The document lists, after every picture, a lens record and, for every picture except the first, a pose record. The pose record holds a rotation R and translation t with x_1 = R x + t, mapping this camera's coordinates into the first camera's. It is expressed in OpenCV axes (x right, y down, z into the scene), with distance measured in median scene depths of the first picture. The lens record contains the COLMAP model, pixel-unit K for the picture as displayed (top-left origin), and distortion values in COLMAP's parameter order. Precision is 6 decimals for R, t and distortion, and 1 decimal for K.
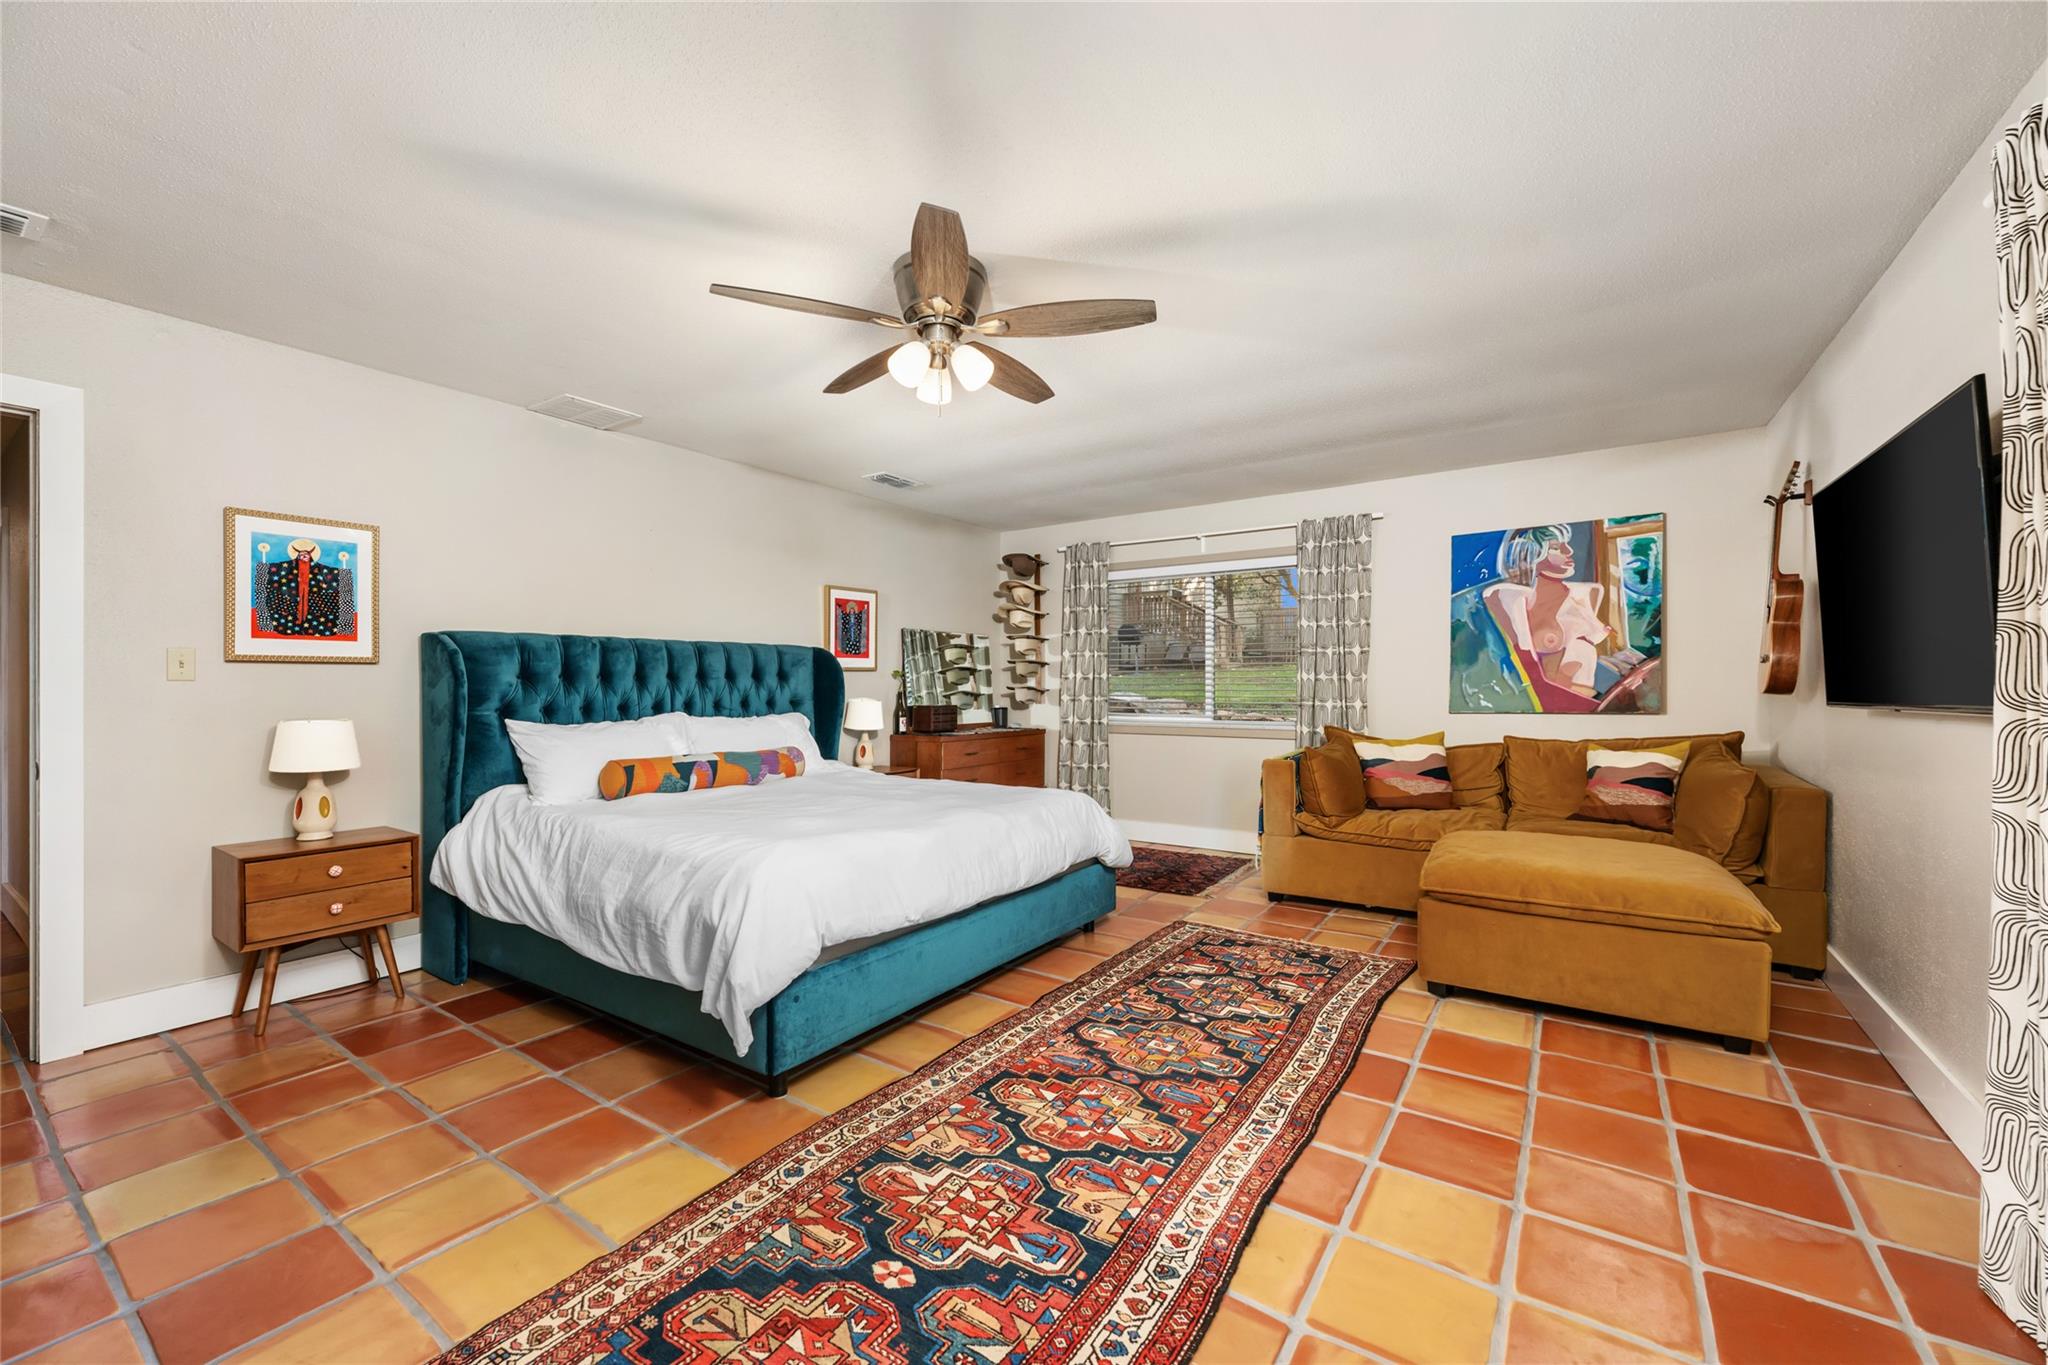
lens RADIAL K [[811.9, 0, 1020.0], [0, 811.9, 680.9], [0, 0, 1]] dist [-0.004284, 0.000407]
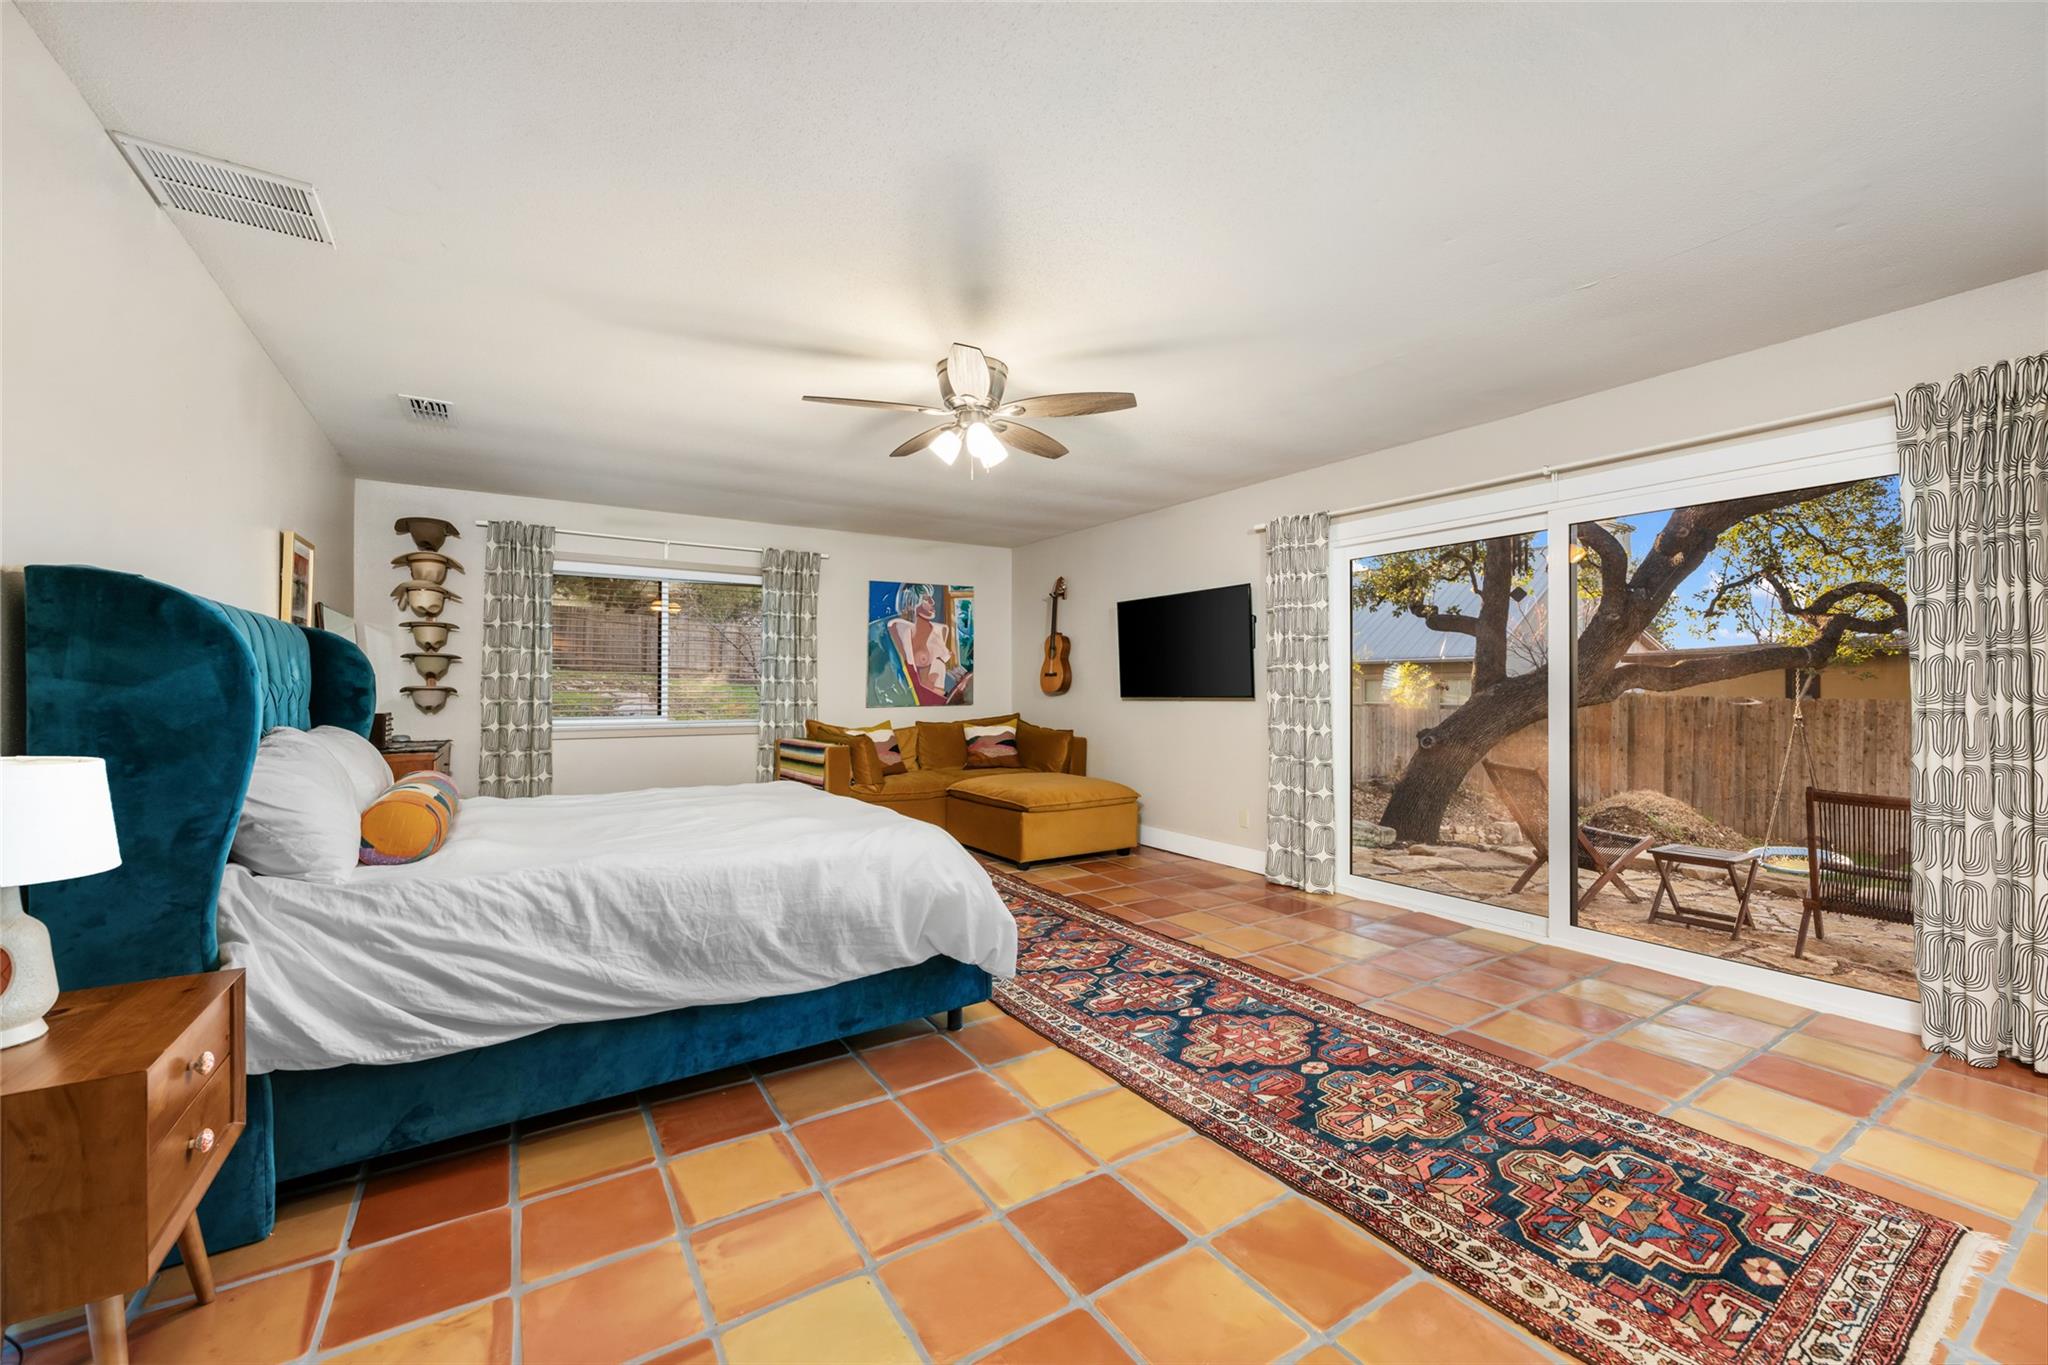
lens RADIAL K [[811.9, 0, 1028.7], [0, 811.9, 678.1], [0, 0, 1]] dist [-0.004284, 0.000407]
pose [[0.379814, 0.015131, 0.924939, -1.258605], [-0.008226, 0.999882, -0.012978, 0.009242], [-0.925026, -0.002679, 0.379894, 0.413085]]
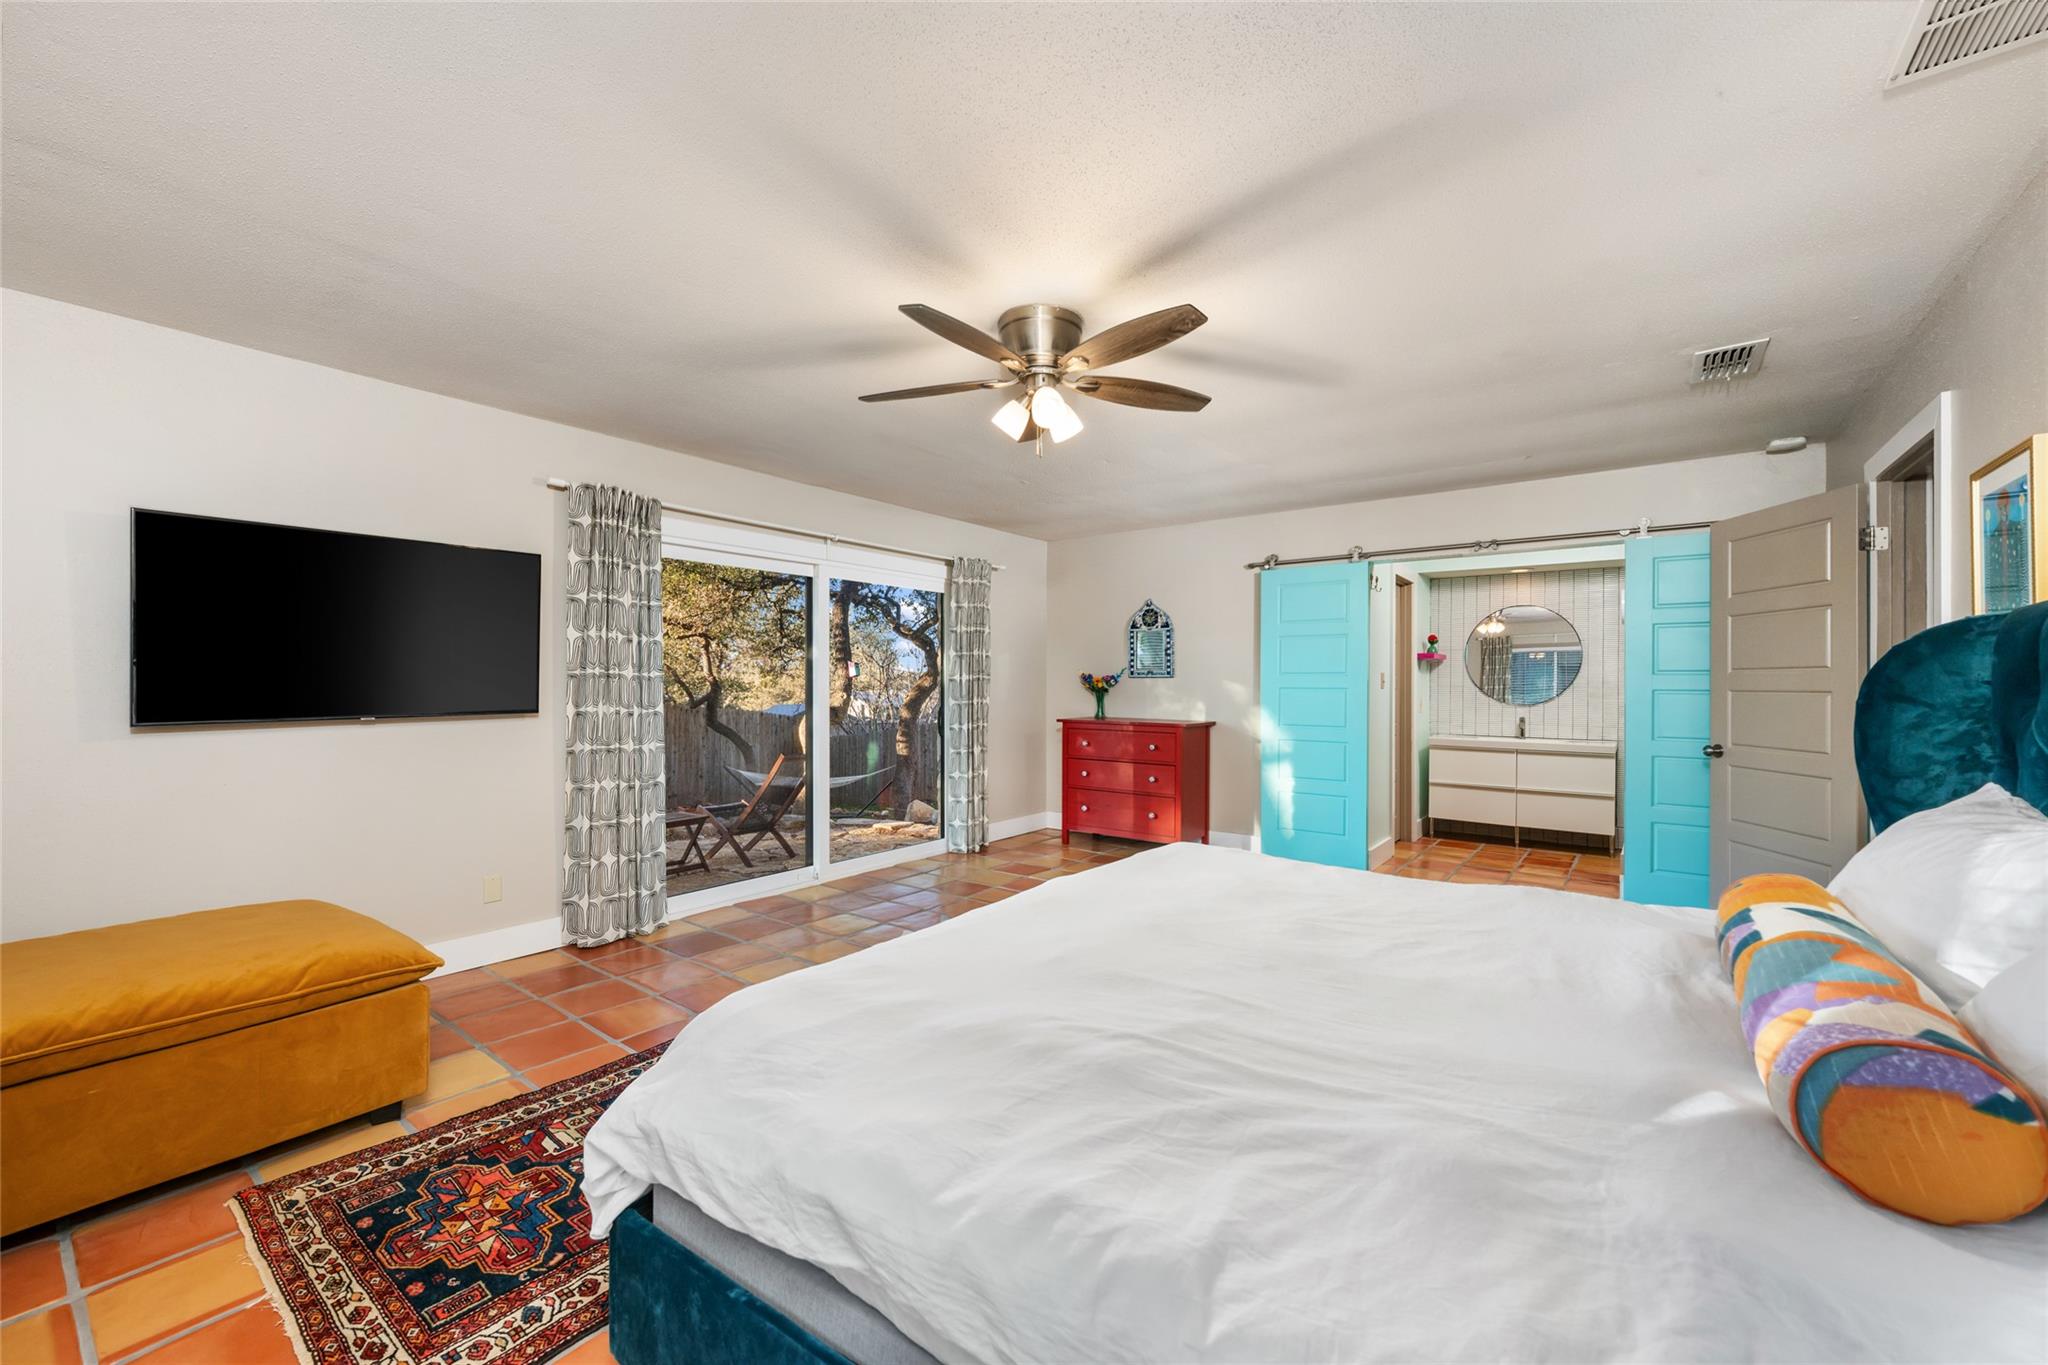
lens RADIAL K [[811.9, 0, 1022.0], [0, 811.9, 692.9], [0, 0, 1]] dist [-0.004284, 0.000407]
pose [[-0.999231, 0.024029, 0.030984, -0.101595], [0.023679, 0.999652, -0.011614, 0.029747], [-0.031252, -0.010871, -0.999452, 2.081762]]
